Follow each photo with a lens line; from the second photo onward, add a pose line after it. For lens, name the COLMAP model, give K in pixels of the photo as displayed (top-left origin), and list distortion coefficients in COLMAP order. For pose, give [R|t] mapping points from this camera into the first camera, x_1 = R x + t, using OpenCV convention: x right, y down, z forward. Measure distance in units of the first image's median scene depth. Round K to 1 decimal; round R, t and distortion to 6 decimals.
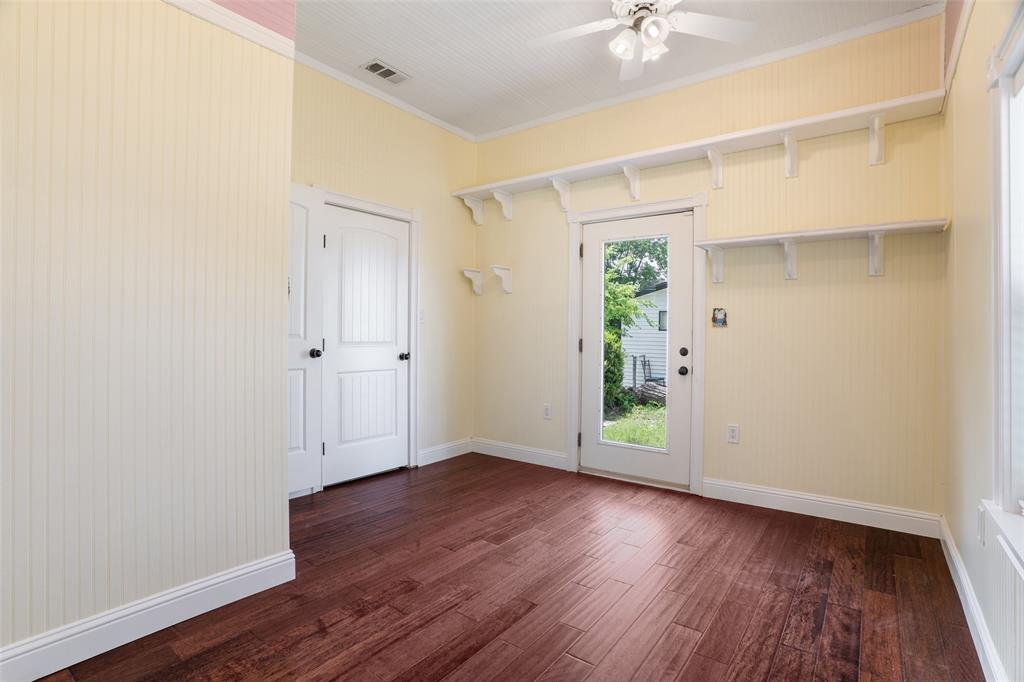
lens RADIAL K [[512.5, 0, 499.1], [0, 512.5, 346.0], [0, 0, 1]] dist [-0.080512, 0.036847]
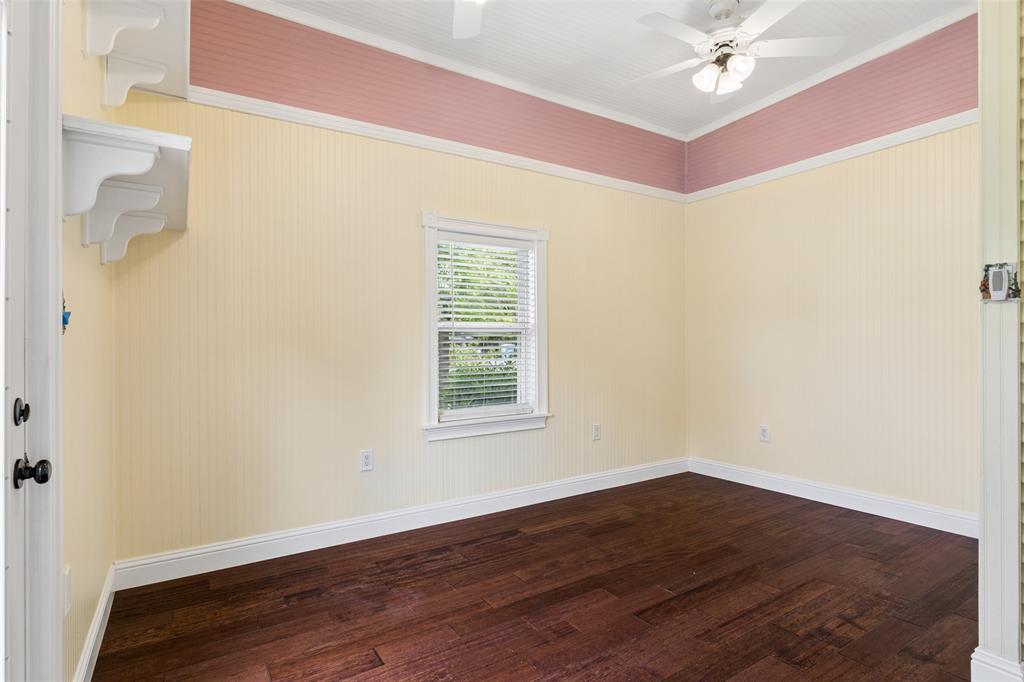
lens RADIAL K [[508.8, 0, 505.2], [0, 508.8, 342.1], [0, 0, 1]] dist [0.001326, 0.000570]
pose [[-0.938133, 0.000747, 0.346274, -0.035306], [0.010961, 0.999561, 0.027540, -0.062041], [-0.346101, 0.029631, -0.937729, 1.982312]]
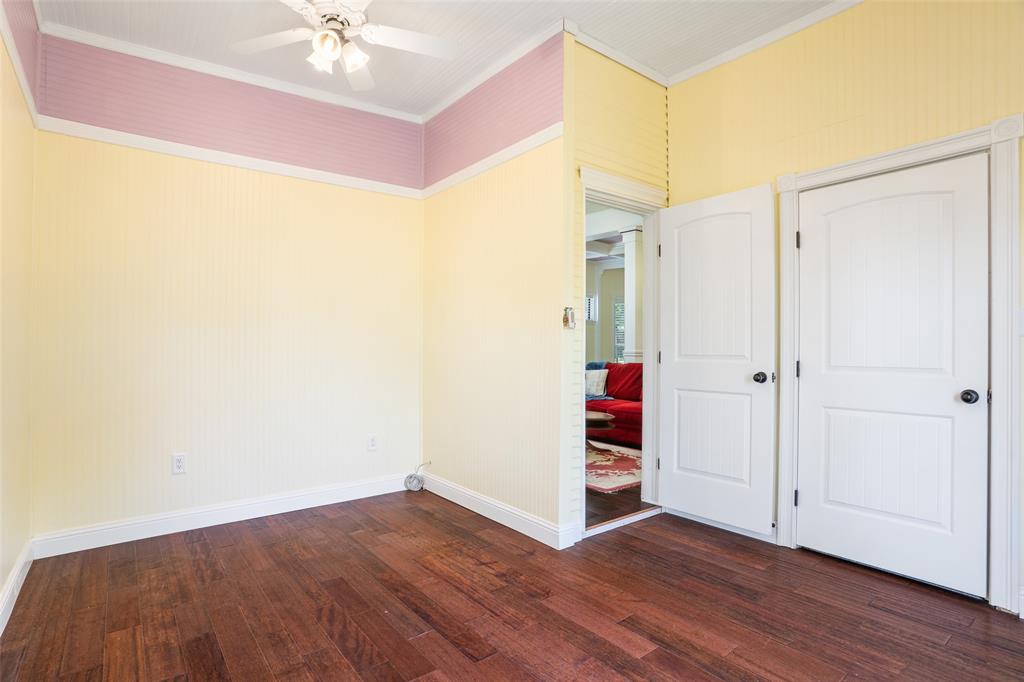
lens RADIAL K [[512.5, 0, 499.1], [0, 512.5, 346.0], [0, 0, 1]] dist [-0.080512, 0.036847]
pose [[-0.263845, -0.013679, -0.964468, 0.891958], [-0.026540, 0.999624, -0.006917, -0.032755], [0.964200, 0.023772, -0.264109, 1.224546]]
